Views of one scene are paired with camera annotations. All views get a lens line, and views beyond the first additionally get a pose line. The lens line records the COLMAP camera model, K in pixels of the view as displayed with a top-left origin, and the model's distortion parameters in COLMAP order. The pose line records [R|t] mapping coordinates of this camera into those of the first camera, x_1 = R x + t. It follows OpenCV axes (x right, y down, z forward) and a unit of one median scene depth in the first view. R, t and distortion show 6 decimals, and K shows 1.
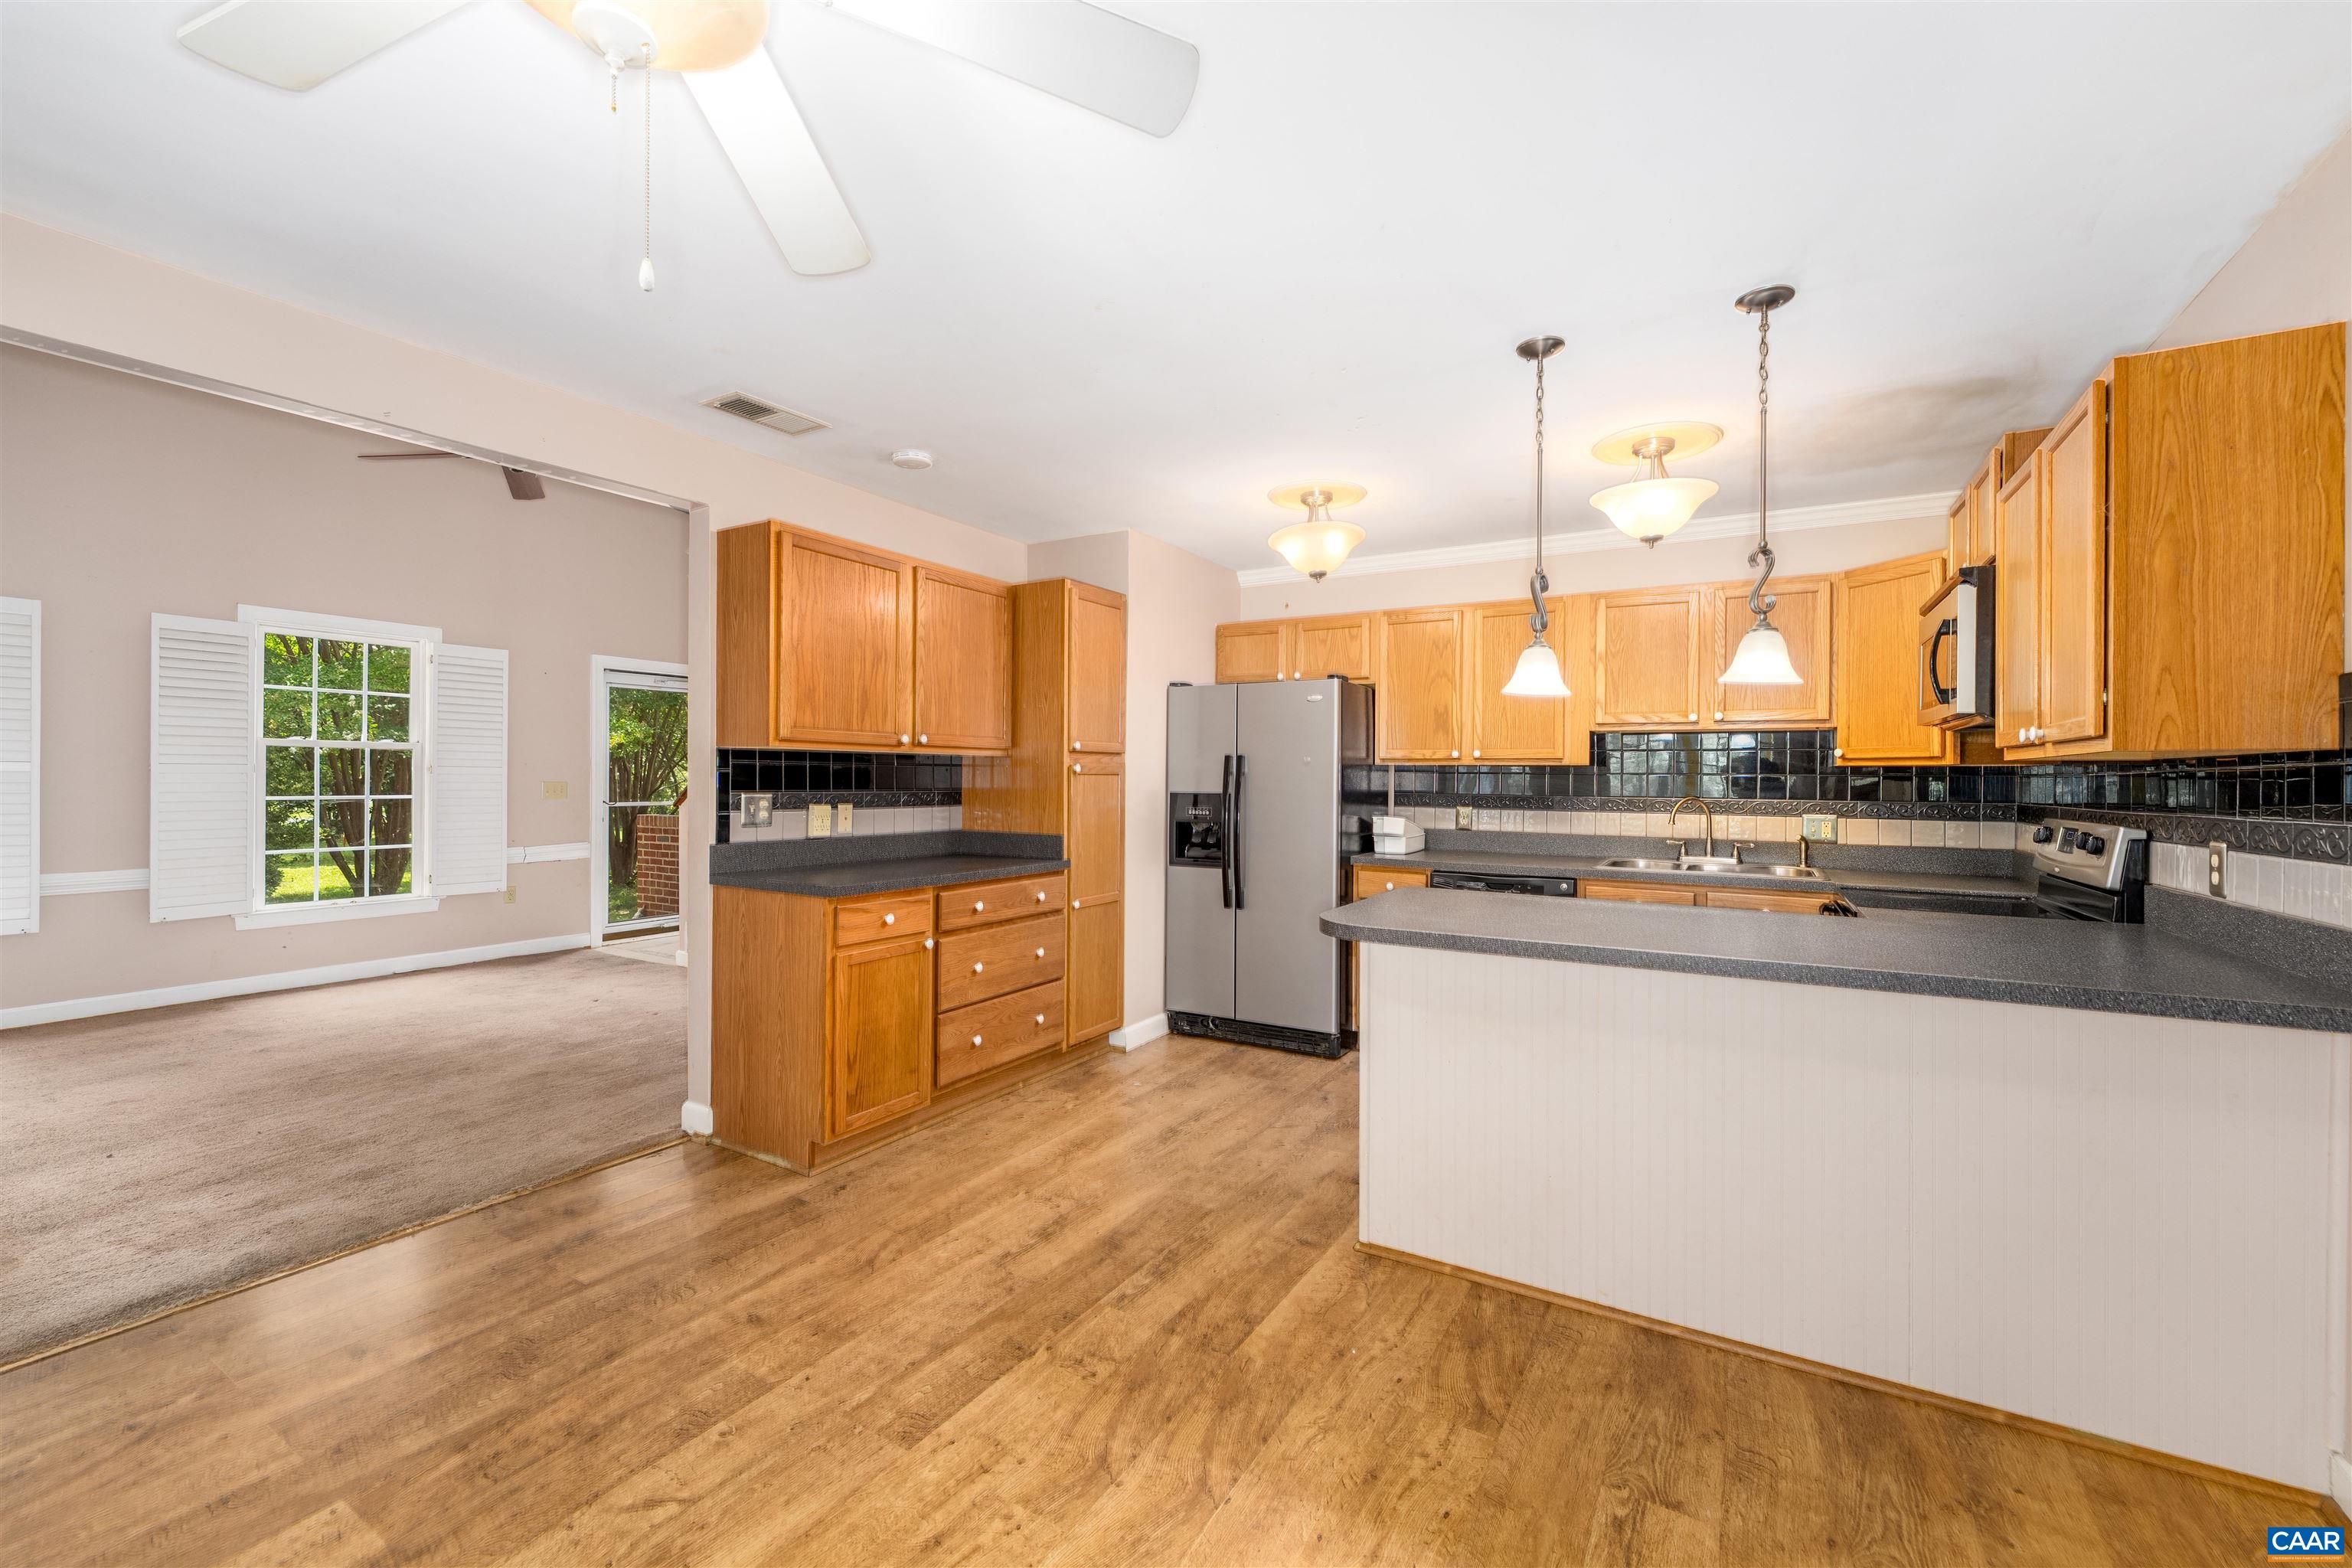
lens RADIAL K [[949.0, 0, 1188.7], [0, 949.0, 773.0], [0, 0, 1]] dist [-0.001992, -0.000092]
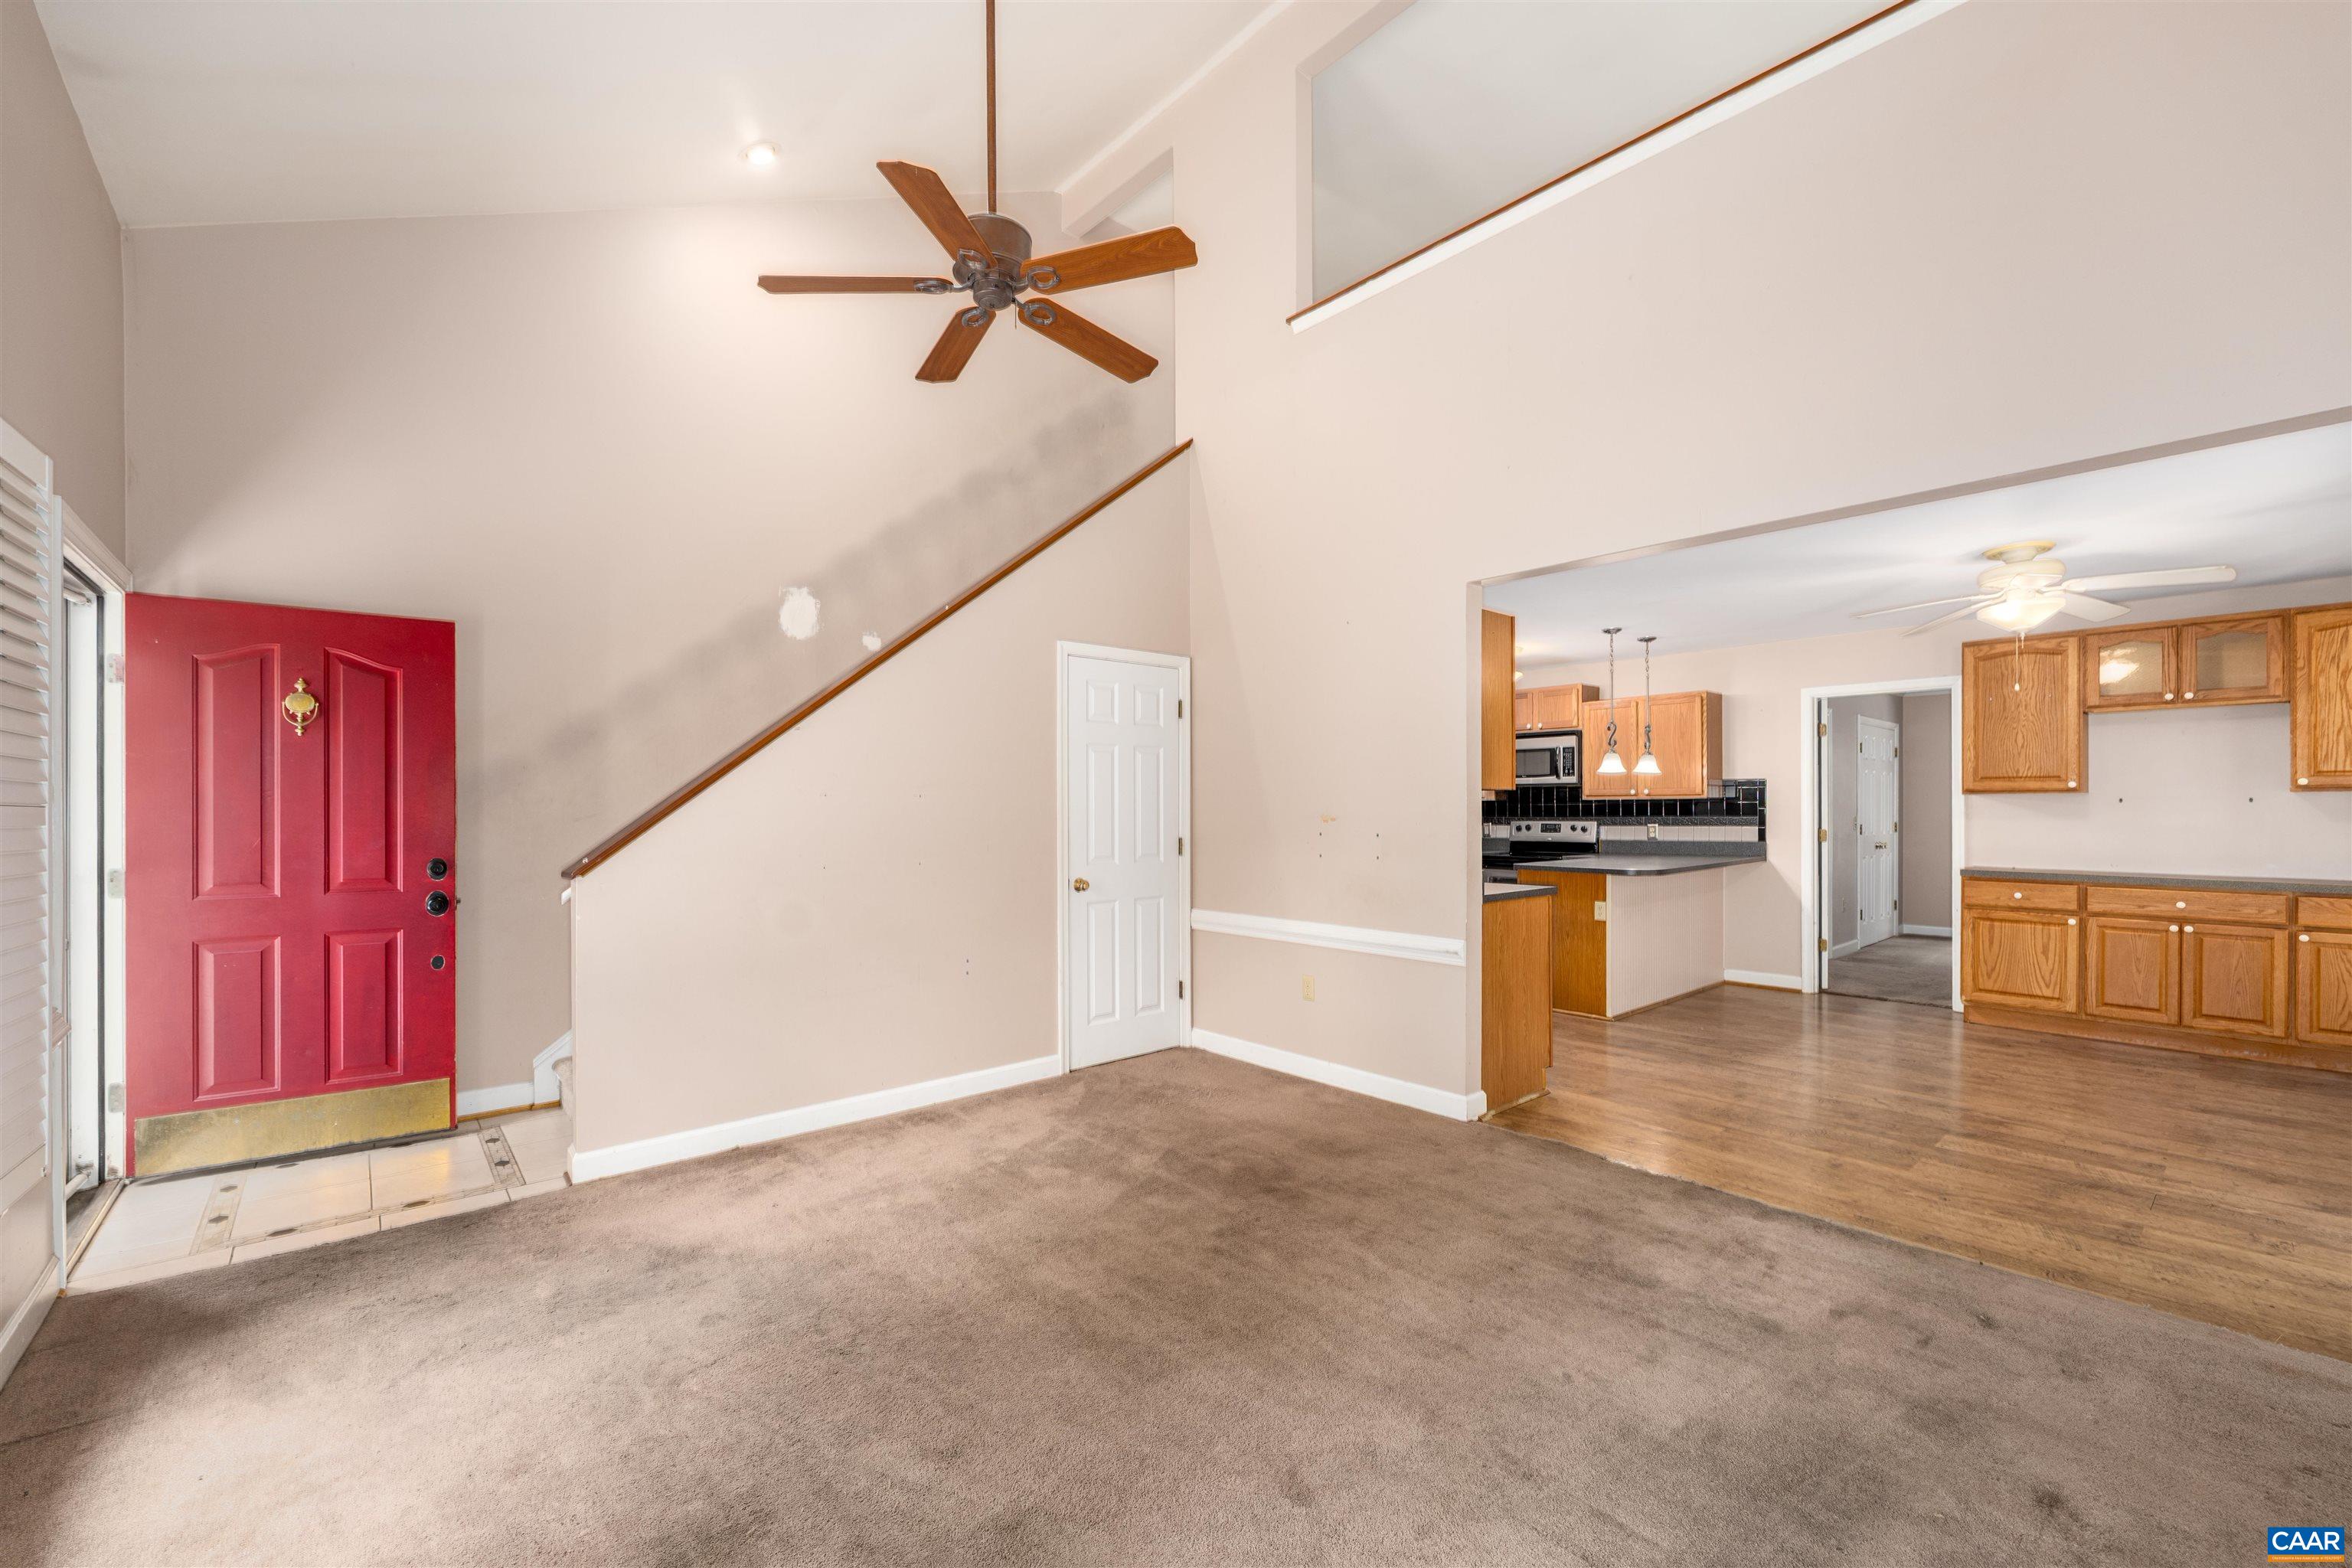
lens RADIAL K [[949.0, 0, 1188.5], [0, 949.0, 805.5], [0, 0, 1]] dist [-0.001992, -0.000092]
pose [[0.314848, -0.005637, 0.949125, -1.785800], [0.003717, 0.999982, 0.004706, -0.011676], [-0.949135, 0.002046, 0.314863, 0.992964]]
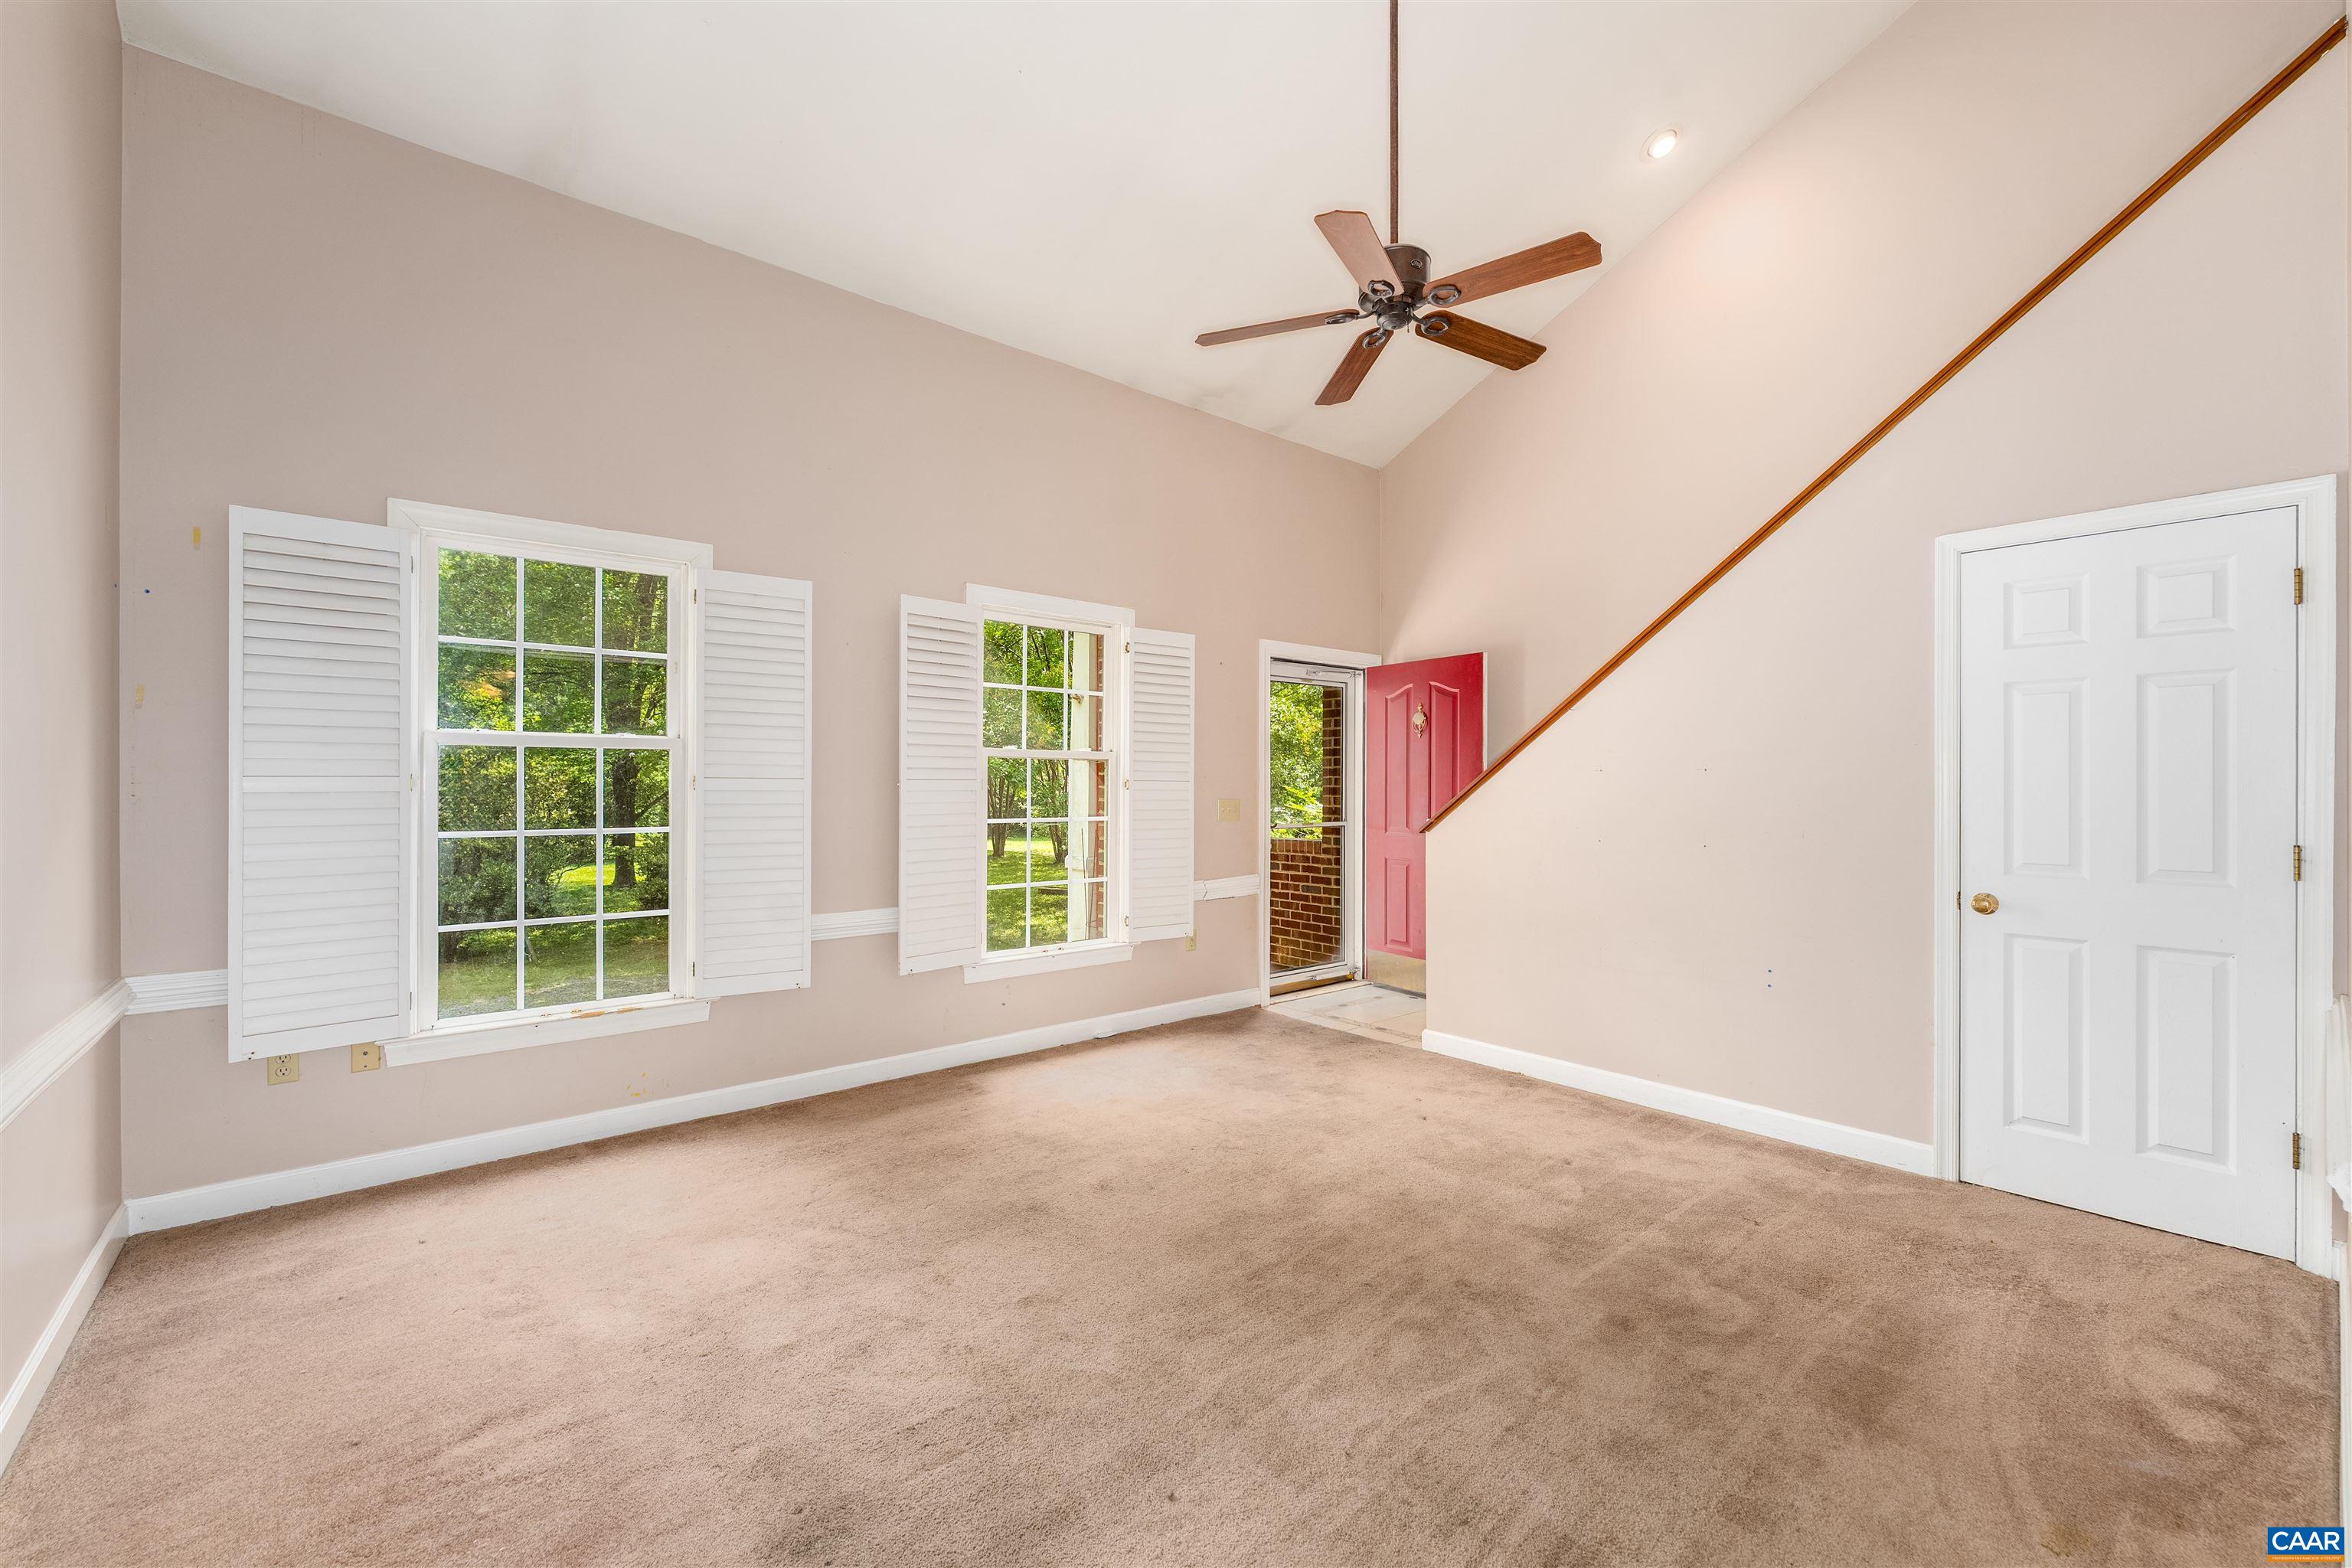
lens RADIAL K [[949.0, 0, 1181.5], [0, 949.0, 783.7], [0, 0, 1]] dist [-0.001992, -0.000092]
pose [[0.946189, -0.006536, -0.323548, -0.911961], [0.006078, 0.999979, -0.002426, -0.004500], [0.323557, 0.000329, 0.946209, 0.463496]]
